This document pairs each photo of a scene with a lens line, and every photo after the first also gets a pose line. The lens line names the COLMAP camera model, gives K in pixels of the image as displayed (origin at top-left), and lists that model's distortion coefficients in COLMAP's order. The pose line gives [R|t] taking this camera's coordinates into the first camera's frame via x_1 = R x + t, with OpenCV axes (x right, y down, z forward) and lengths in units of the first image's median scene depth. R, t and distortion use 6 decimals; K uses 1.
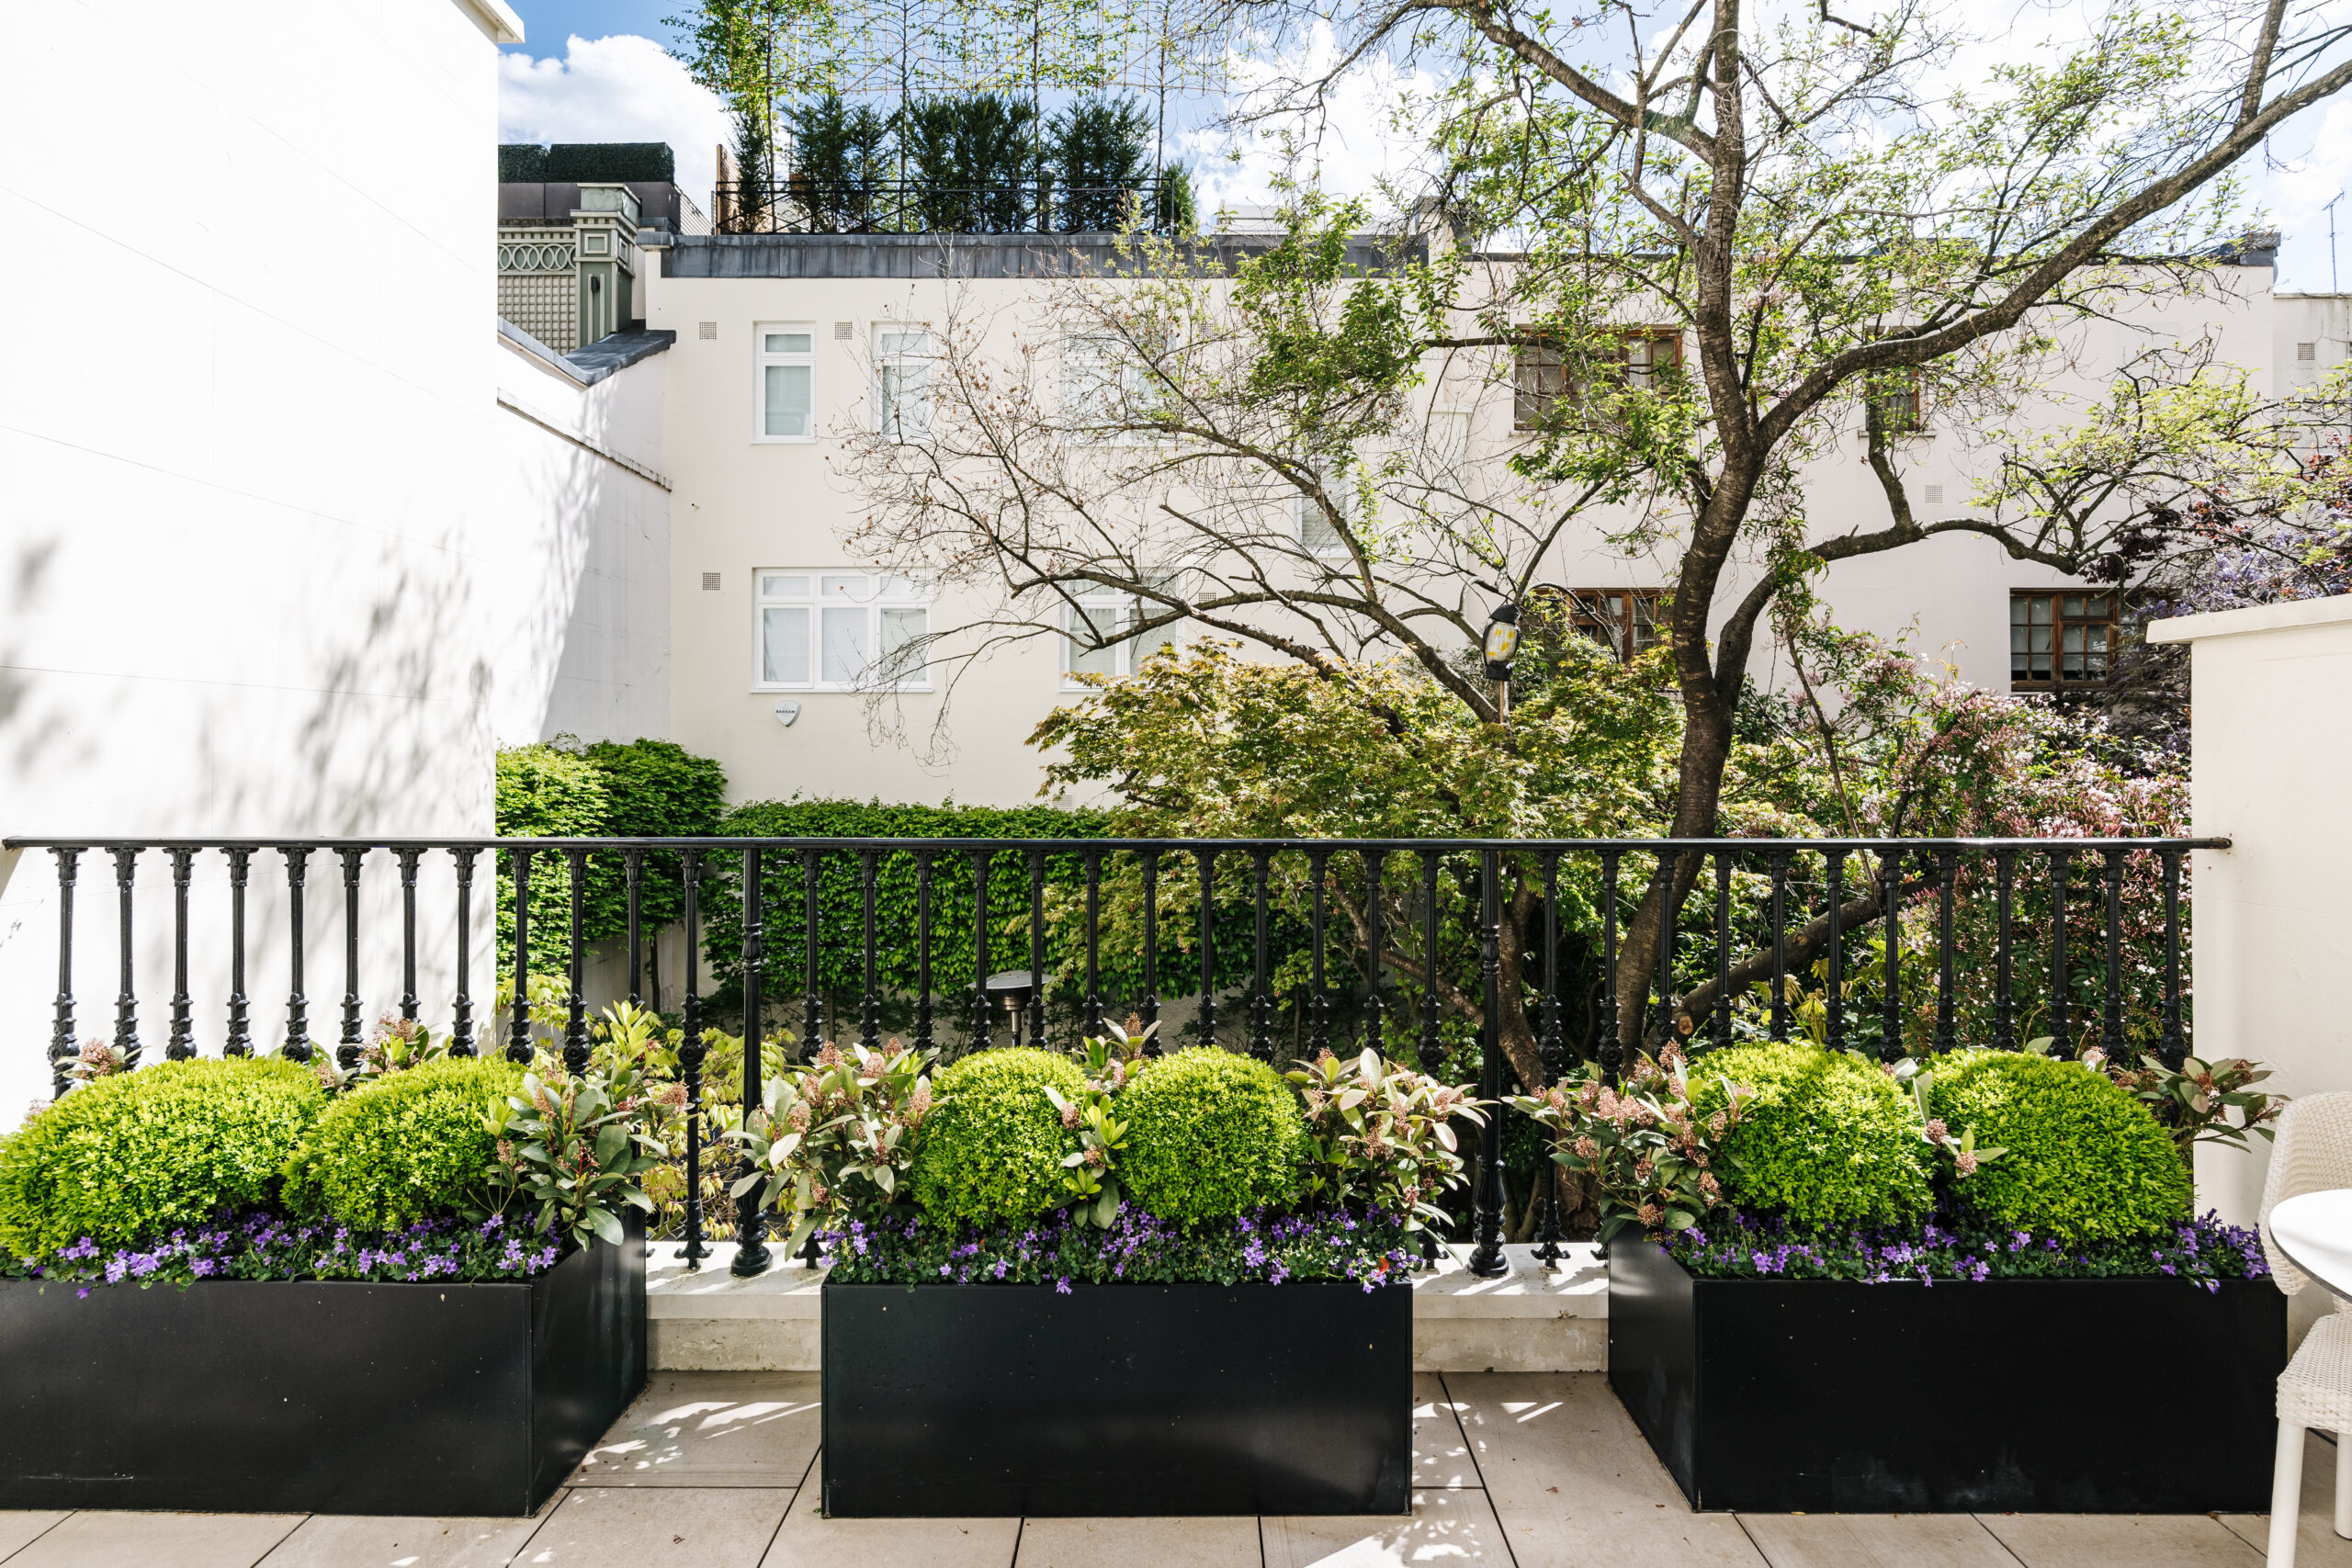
lens RADIAL K [[1110.5, 0, 1178.6], [0, 1110.5, 761.0], [0, 0, 1]] dist [-0.025022, -0.000077]
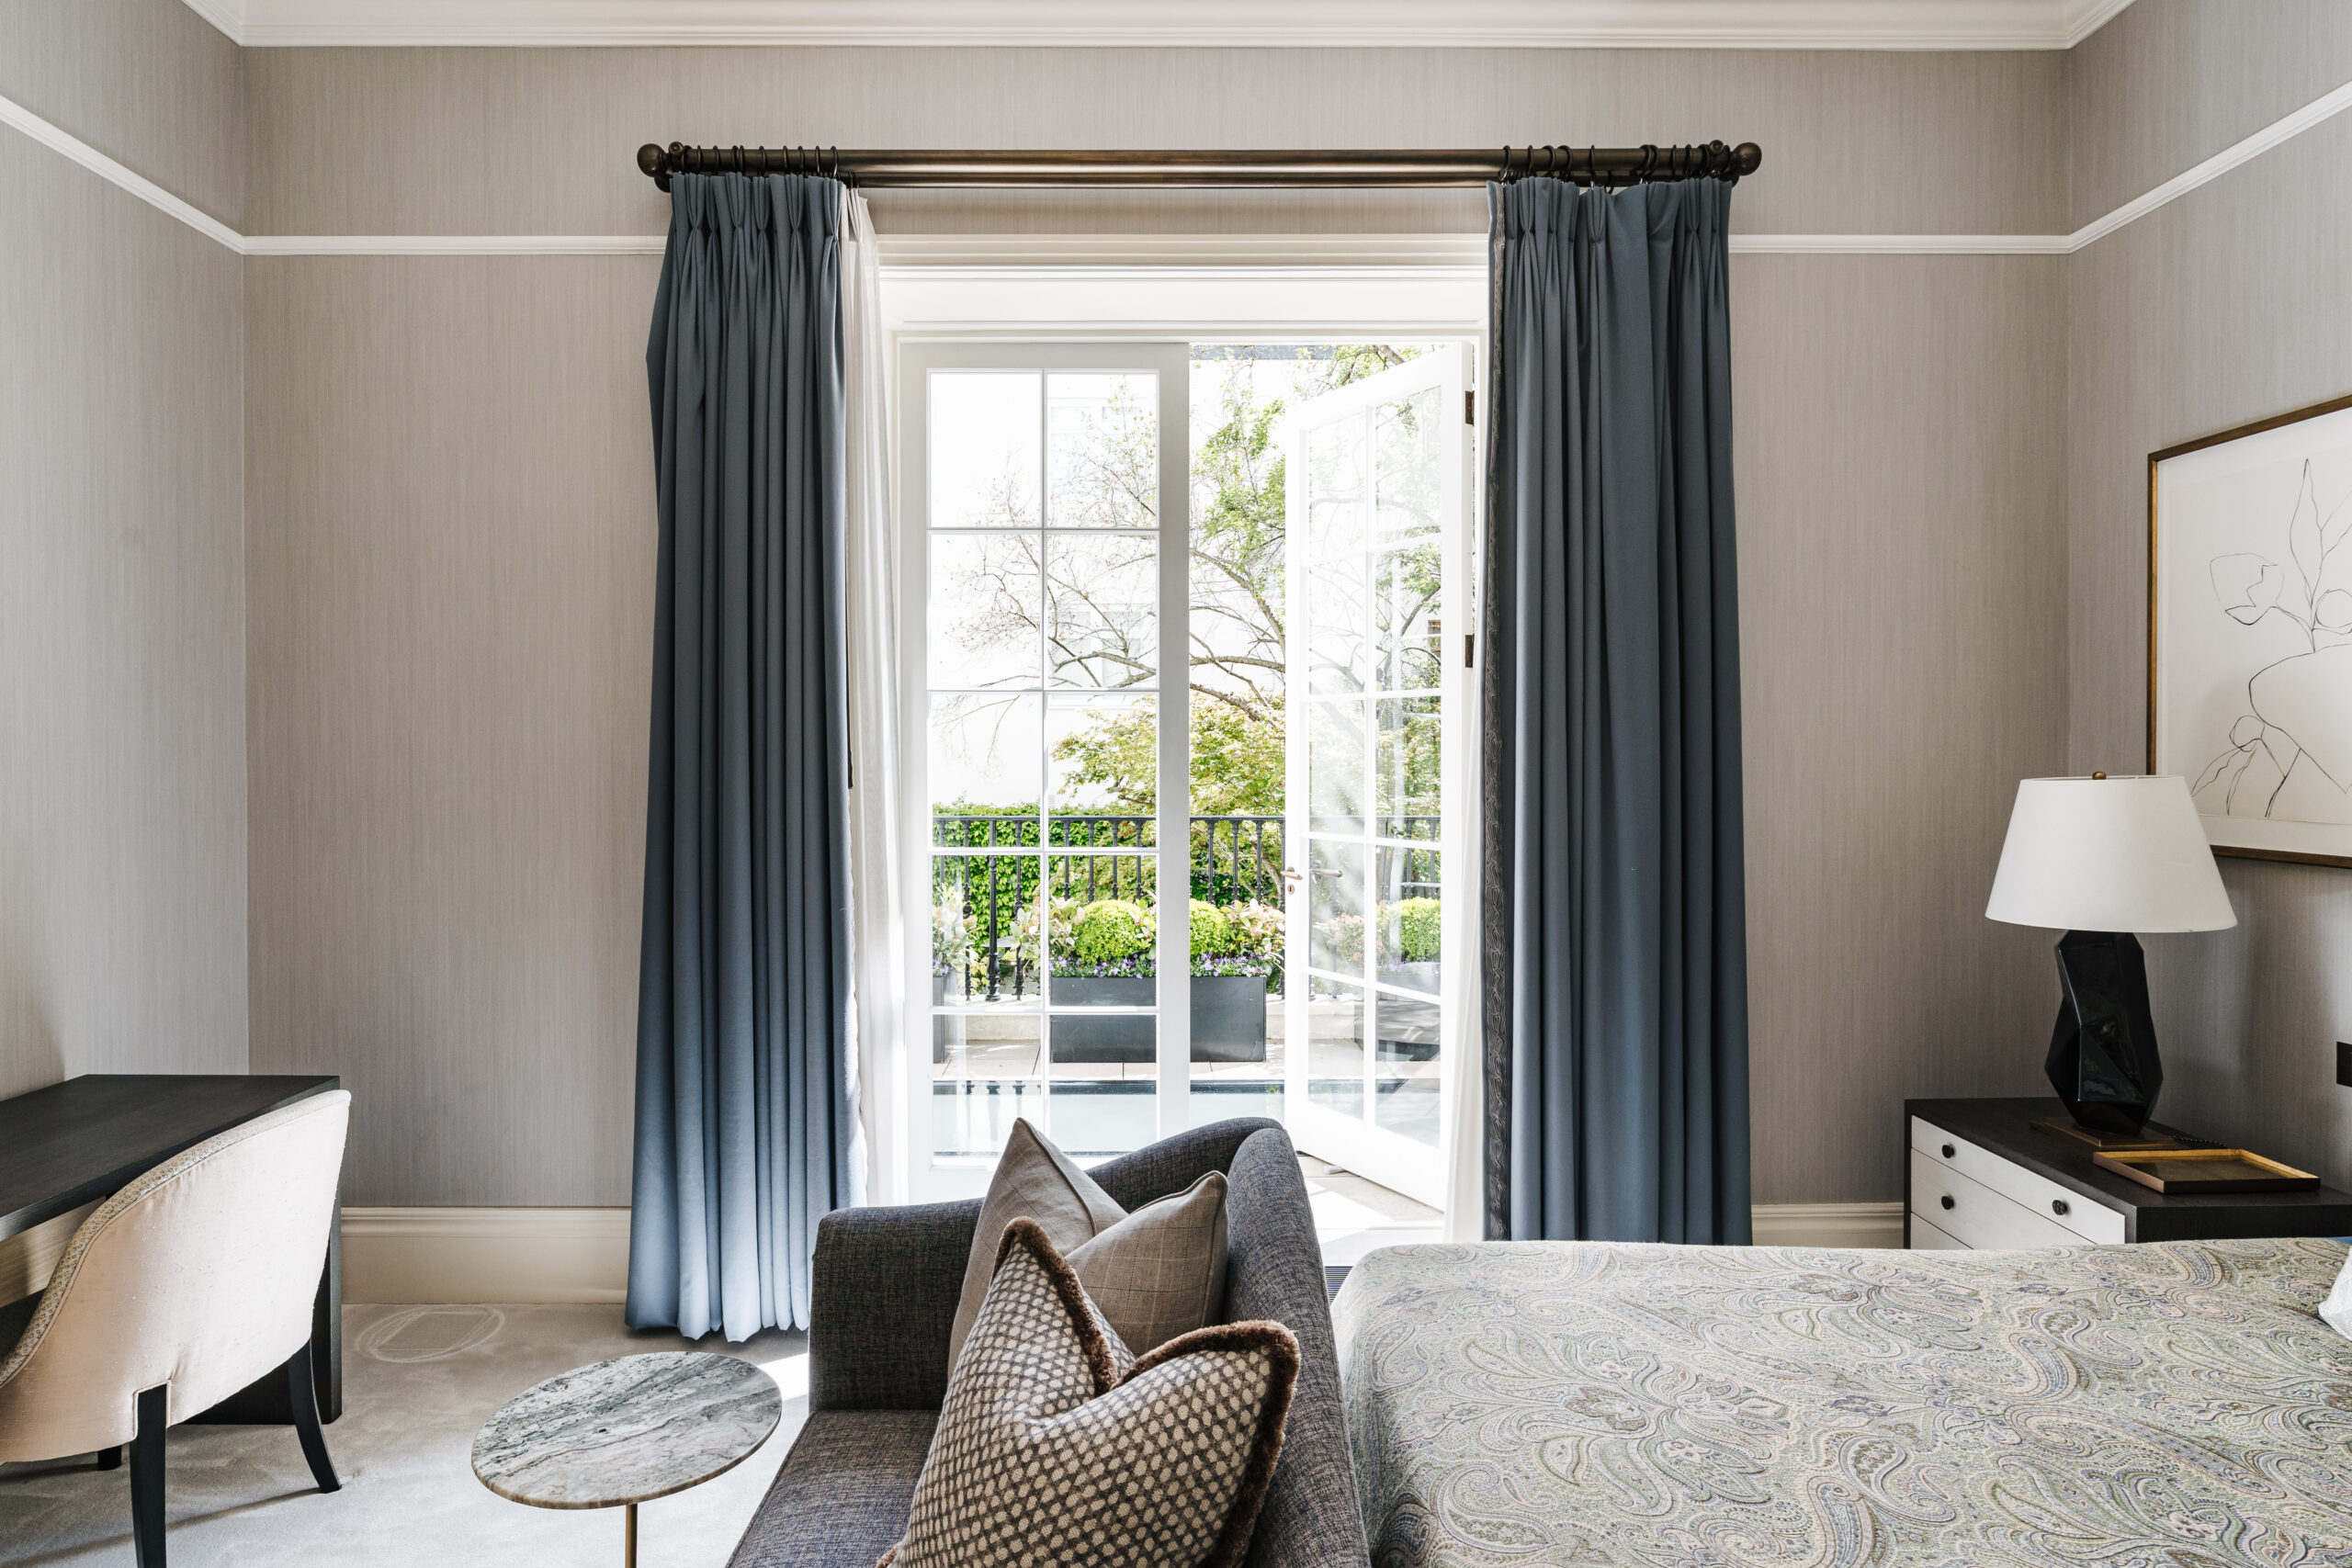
lens RADIAL K [[1220.6, 0, 1130.3], [0, 1220.6, 763.2], [0, 0, 1]] dist [-0.001822, 0.000285]
pose [[0.999987, -0.002540, 0.004345, -0.050028], [0.002509, 0.999972, 0.007072, -0.028121], [-0.004363, -0.007061, 0.999966, -0.742511]]
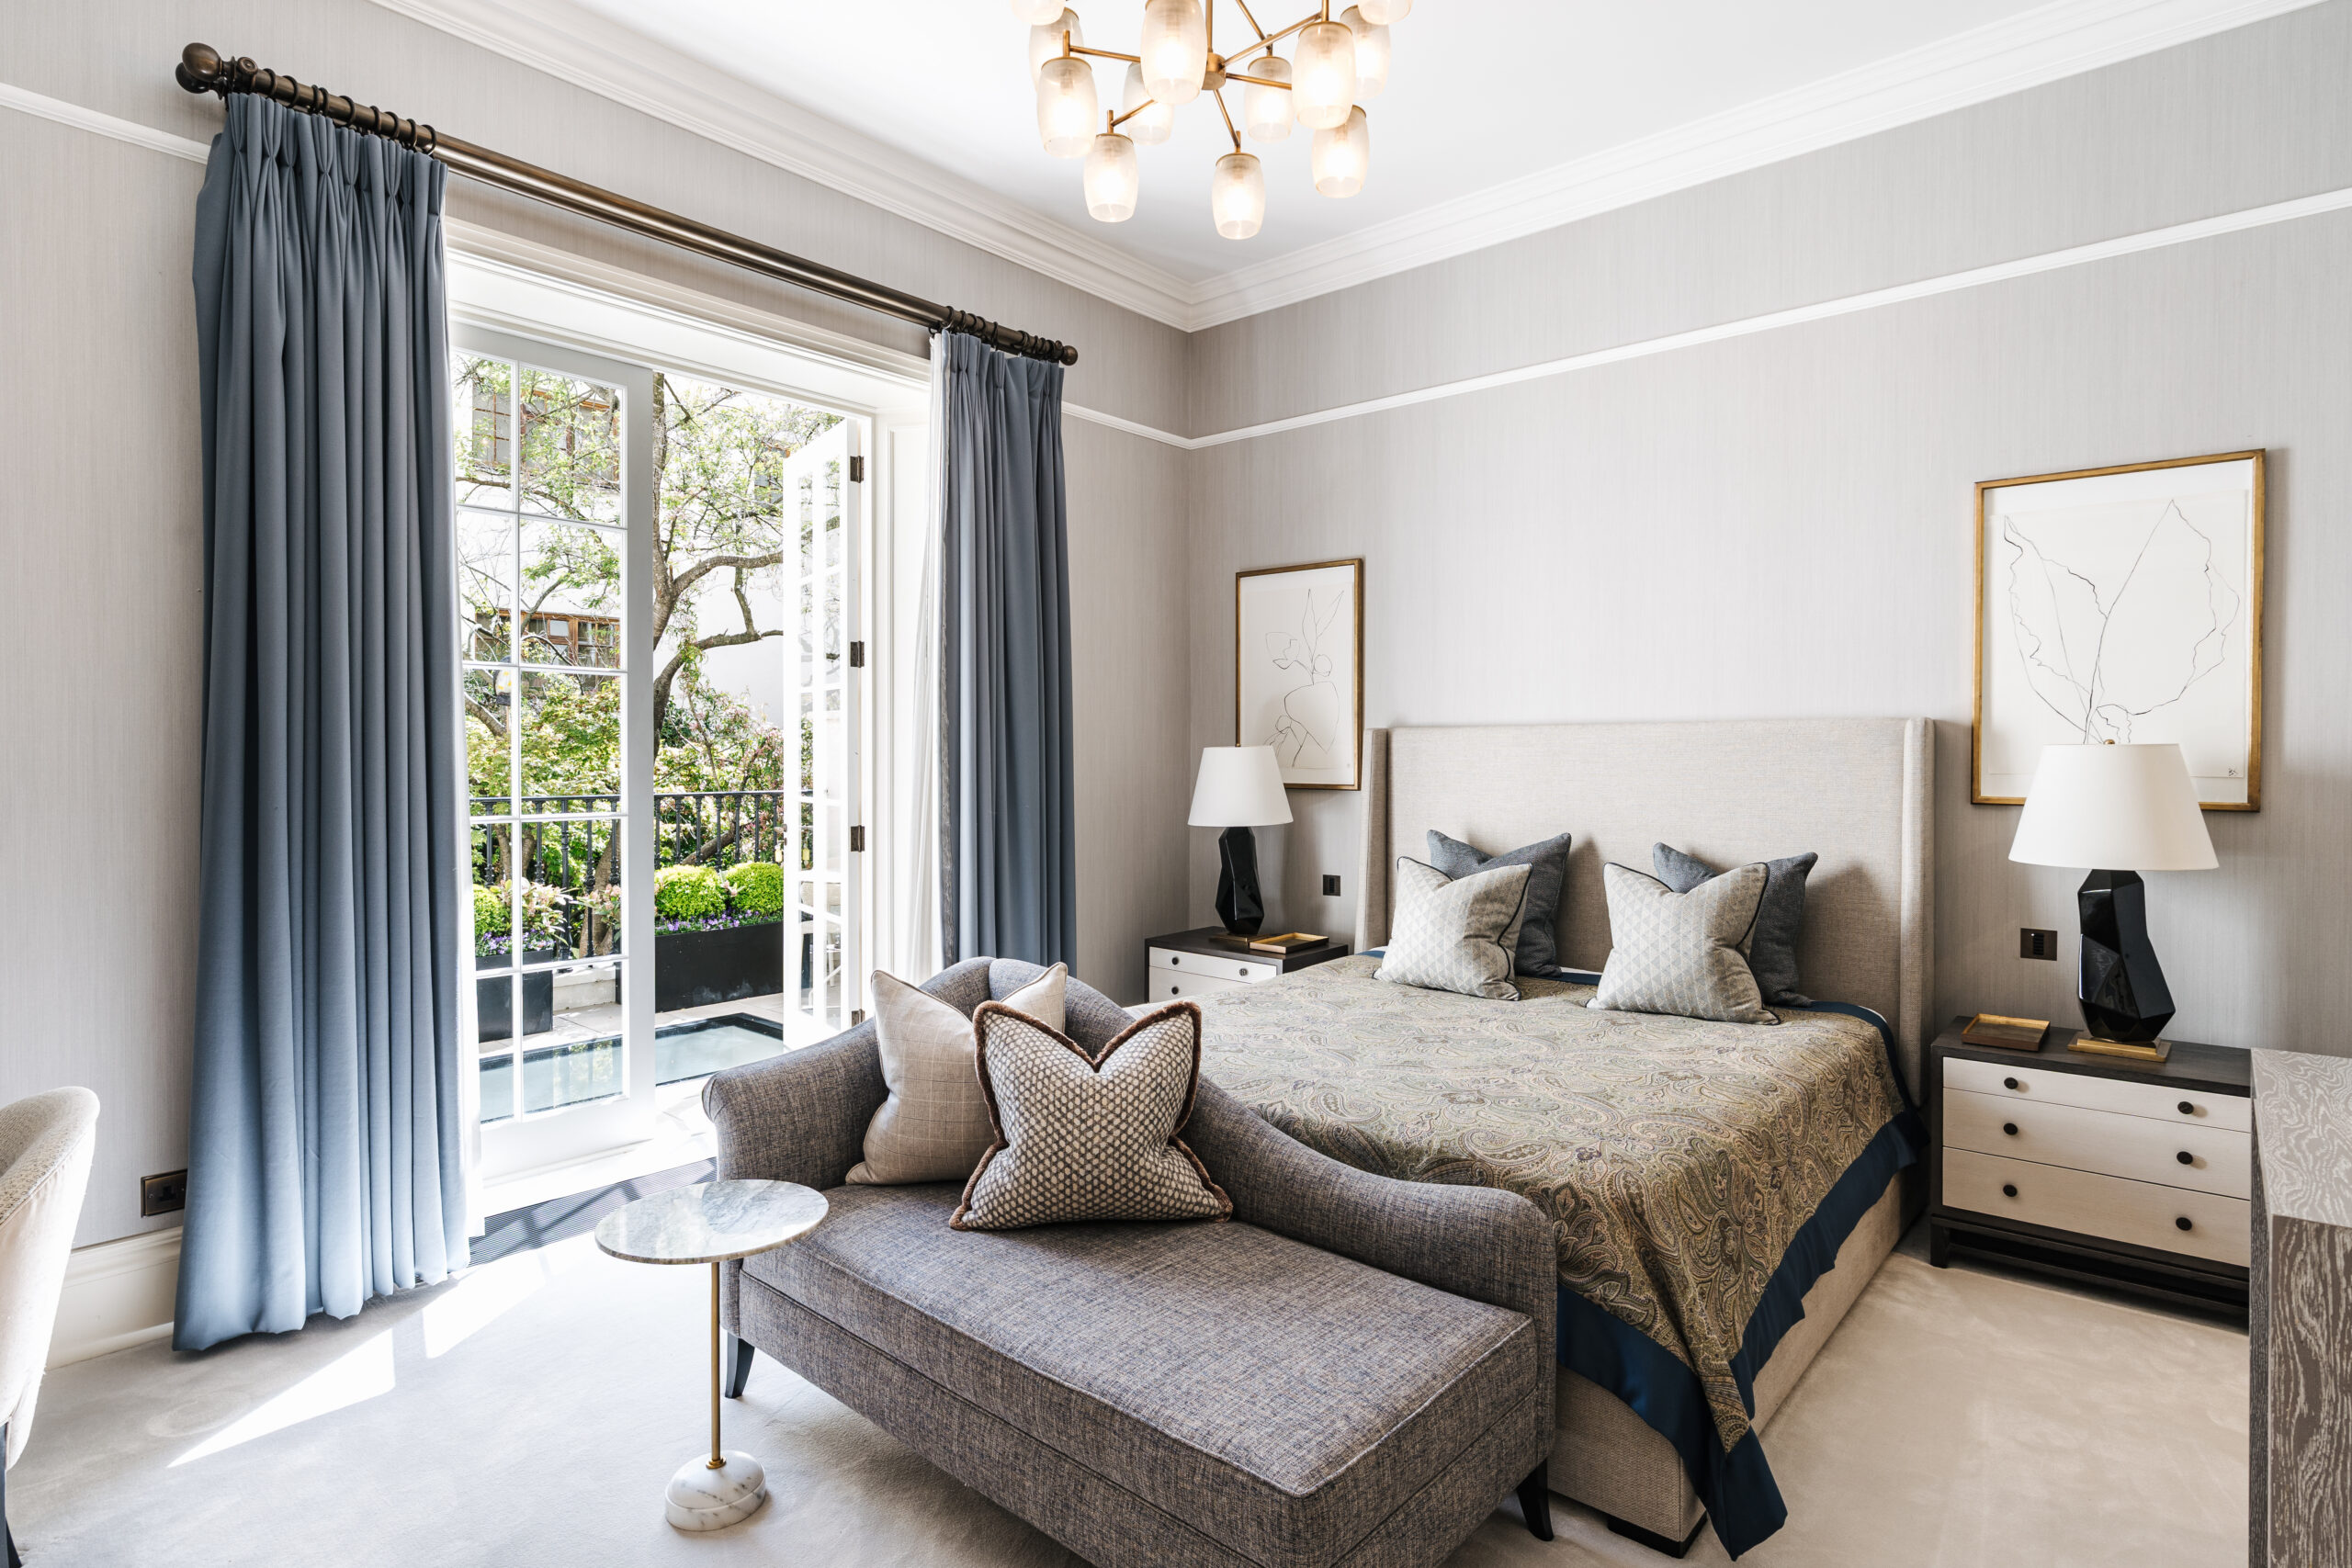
lens RADIAL K [[1220.6, 0, 1130.3], [0, 1220.6, 763.2], [0, 0, 1]] dist [-0.001822, 0.000285]
pose [[0.671517, -0.006756, 0.740958, -0.411012], [-0.000025, 0.999958, 0.009141, -0.012897], [-0.740989, -0.006157, 0.671489, -0.813197]]
